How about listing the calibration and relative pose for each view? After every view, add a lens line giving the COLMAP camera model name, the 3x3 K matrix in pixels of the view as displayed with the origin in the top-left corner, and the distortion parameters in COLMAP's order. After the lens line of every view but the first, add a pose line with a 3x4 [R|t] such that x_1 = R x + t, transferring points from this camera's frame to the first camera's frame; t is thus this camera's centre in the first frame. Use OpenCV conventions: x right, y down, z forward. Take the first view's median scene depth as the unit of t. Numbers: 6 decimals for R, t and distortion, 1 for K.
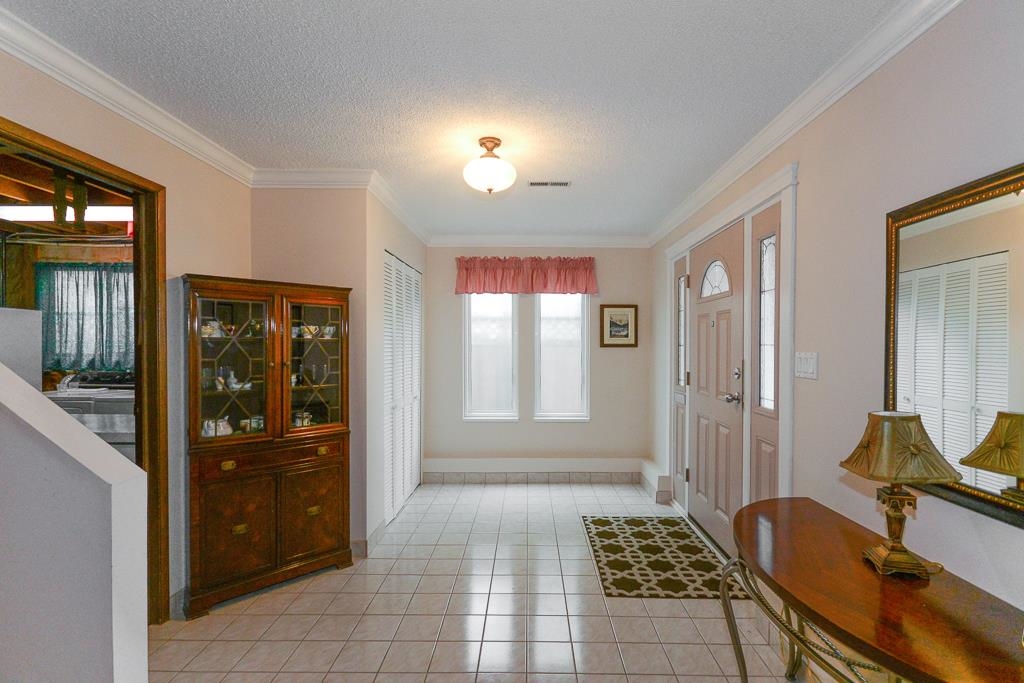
lens RADIAL K [[473.0, 0, 519.5], [0, 473.0, 347.5], [0, 0, 1]] dist [-0.017763, -0.000416]
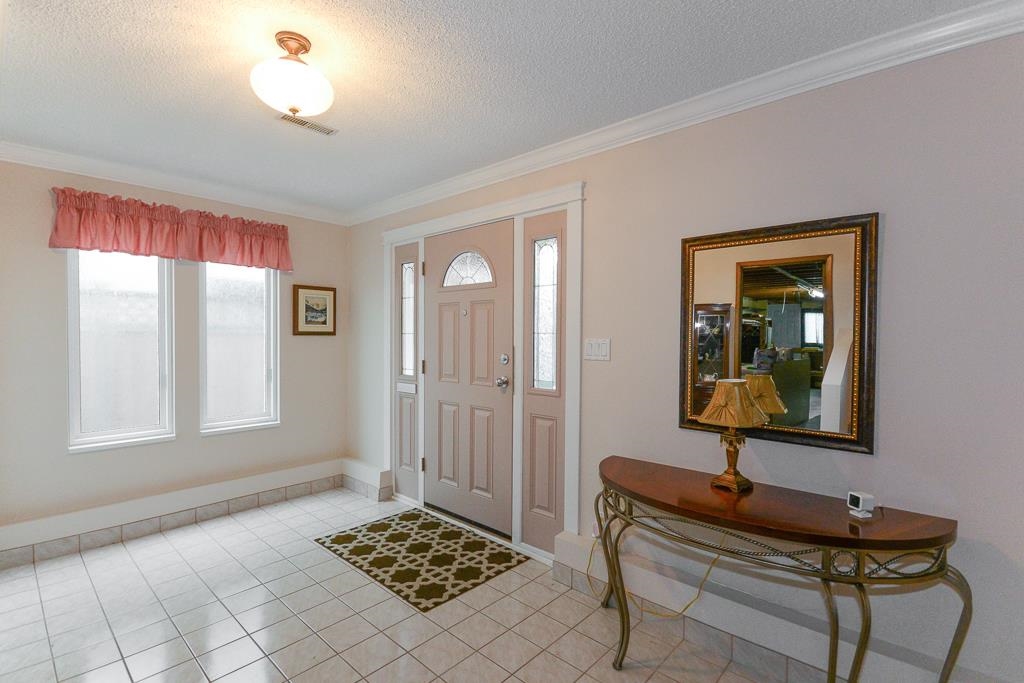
lens RADIAL K [[473.0, 0, 516.8], [0, 473.0, 341.0], [0, 0, 1]] dist [-0.017763, -0.000416]
pose [[0.645280, -0.004019, 0.763935, -0.272548], [-0.001643, 0.999977, 0.006648, 0.004209], [-0.763944, -0.005545, 0.645259, 0.206743]]
